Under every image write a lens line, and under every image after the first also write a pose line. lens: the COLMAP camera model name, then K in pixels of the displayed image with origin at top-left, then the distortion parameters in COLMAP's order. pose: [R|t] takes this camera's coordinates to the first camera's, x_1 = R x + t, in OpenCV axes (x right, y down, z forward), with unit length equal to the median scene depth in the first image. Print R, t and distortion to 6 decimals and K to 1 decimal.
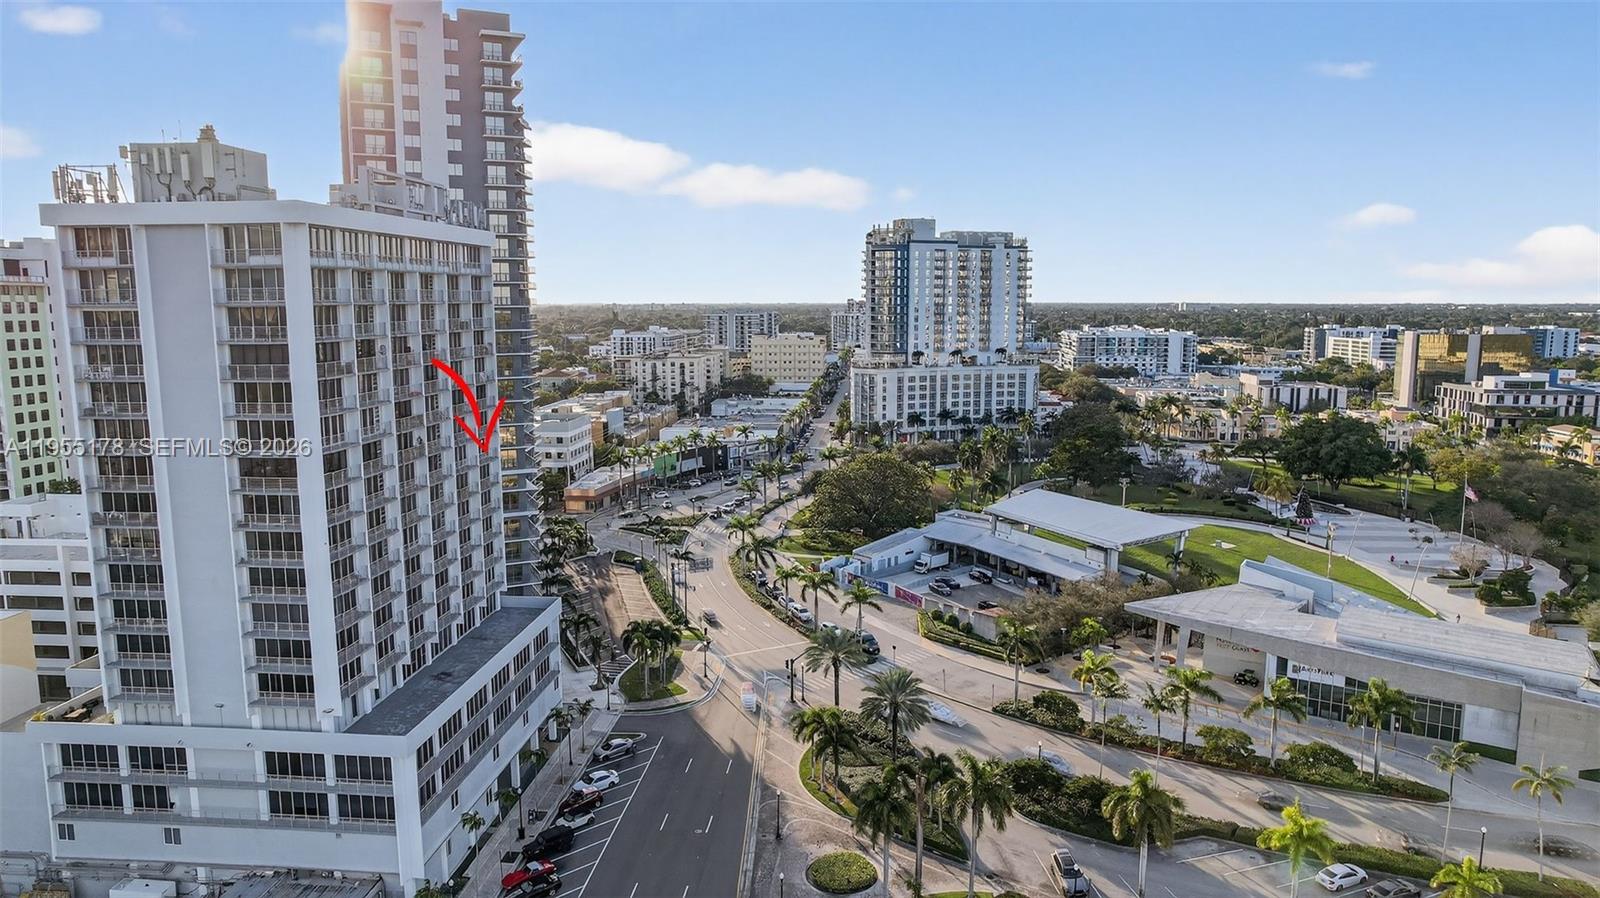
lens RADIAL K [[1032.1, 0, 778.2], [0, 1032.1, 444.3], [0, 0, 1]] dist [-0.071038, 0.068598]
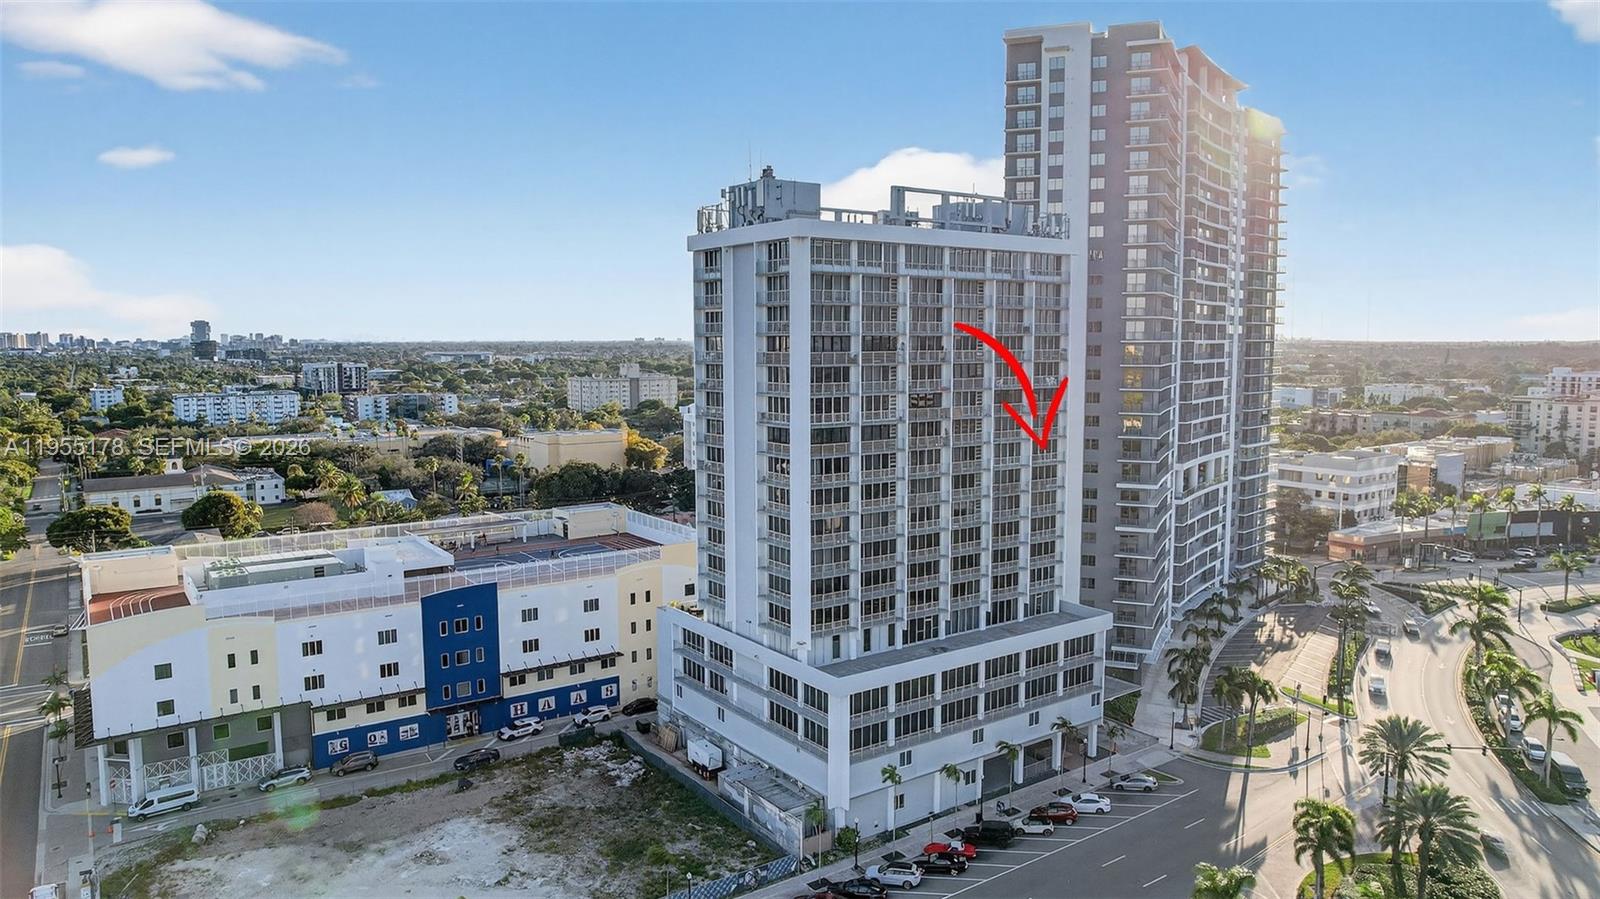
lens RADIAL K [[1032.1, 0, 778.2], [0, 1032.1, 444.8], [0, 0, 1]] dist [-0.071038, 0.068598]
pose [[0.652343, 0.081738, -0.753504, 0.346240], [-0.106094, 0.994227, 0.016001, 0.011088], [0.750462, 0.069504, 0.657249, 0.137272]]
